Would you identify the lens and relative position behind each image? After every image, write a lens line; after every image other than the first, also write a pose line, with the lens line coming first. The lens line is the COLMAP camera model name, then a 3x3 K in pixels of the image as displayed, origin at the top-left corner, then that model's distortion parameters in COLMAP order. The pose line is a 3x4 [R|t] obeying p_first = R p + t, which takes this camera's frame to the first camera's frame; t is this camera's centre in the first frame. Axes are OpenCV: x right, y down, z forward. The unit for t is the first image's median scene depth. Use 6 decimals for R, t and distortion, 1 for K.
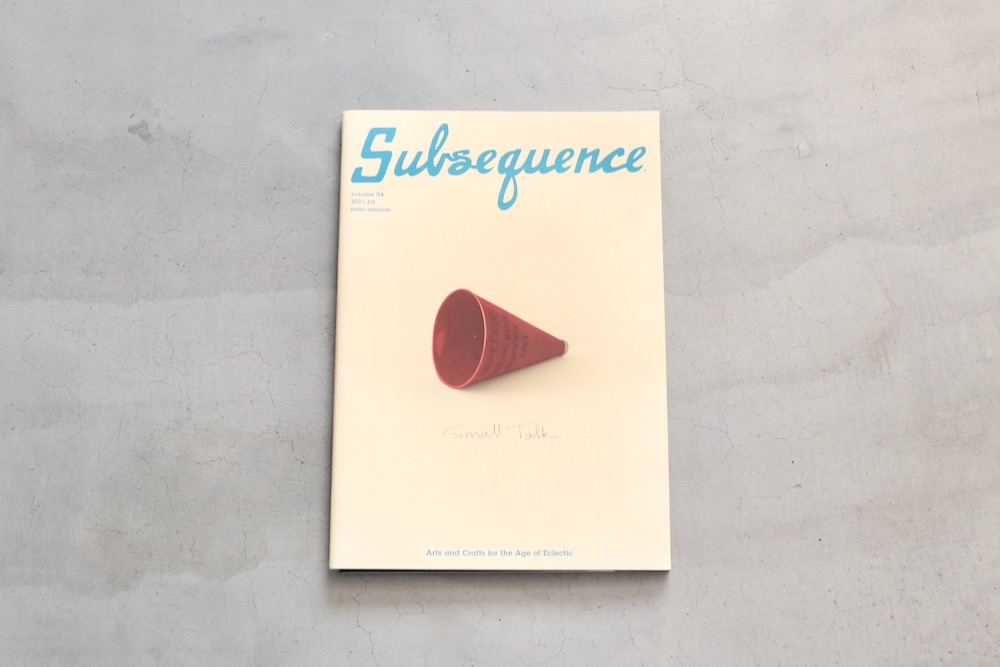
lens RADIAL K [[1187.2, 0, 477.6], [0, 1187.2, 341.4], [0, 0, 1]] dist [-0.098929, 0.000000]
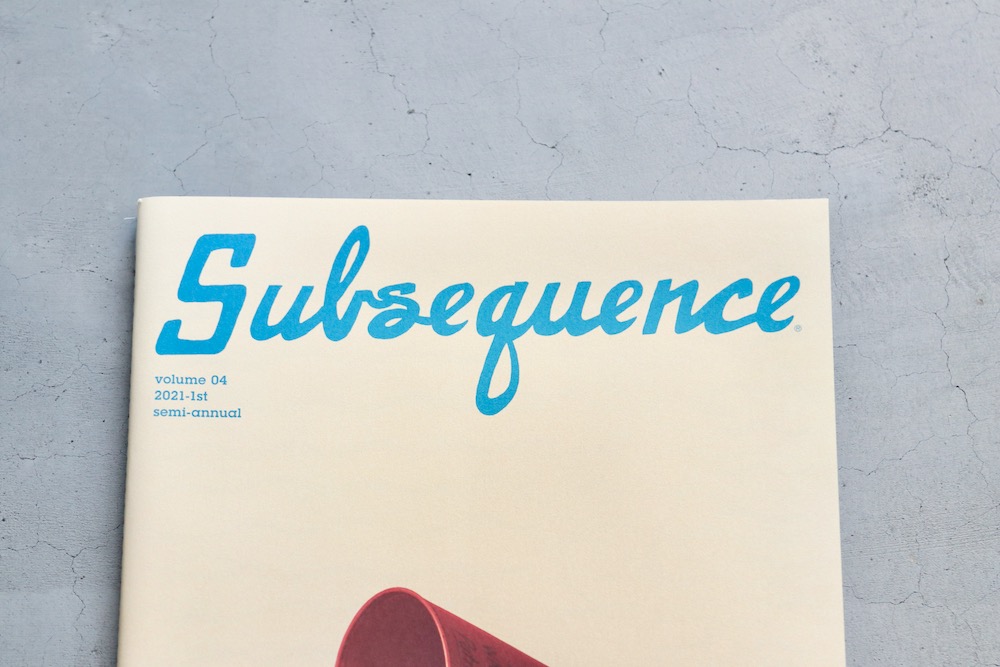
lens RADIAL K [[2915.8, 0, 475.9], [0, 2915.8, 294.8], [0, 0, 1]] dist [0.204610, 0.000000]
pose [[0.999889, 0.002509, 0.014678, 0.000186], [-0.000383, 0.989711, -0.143077, 0.004779], [-0.014886, 0.143055, 0.989603, -0.120822]]
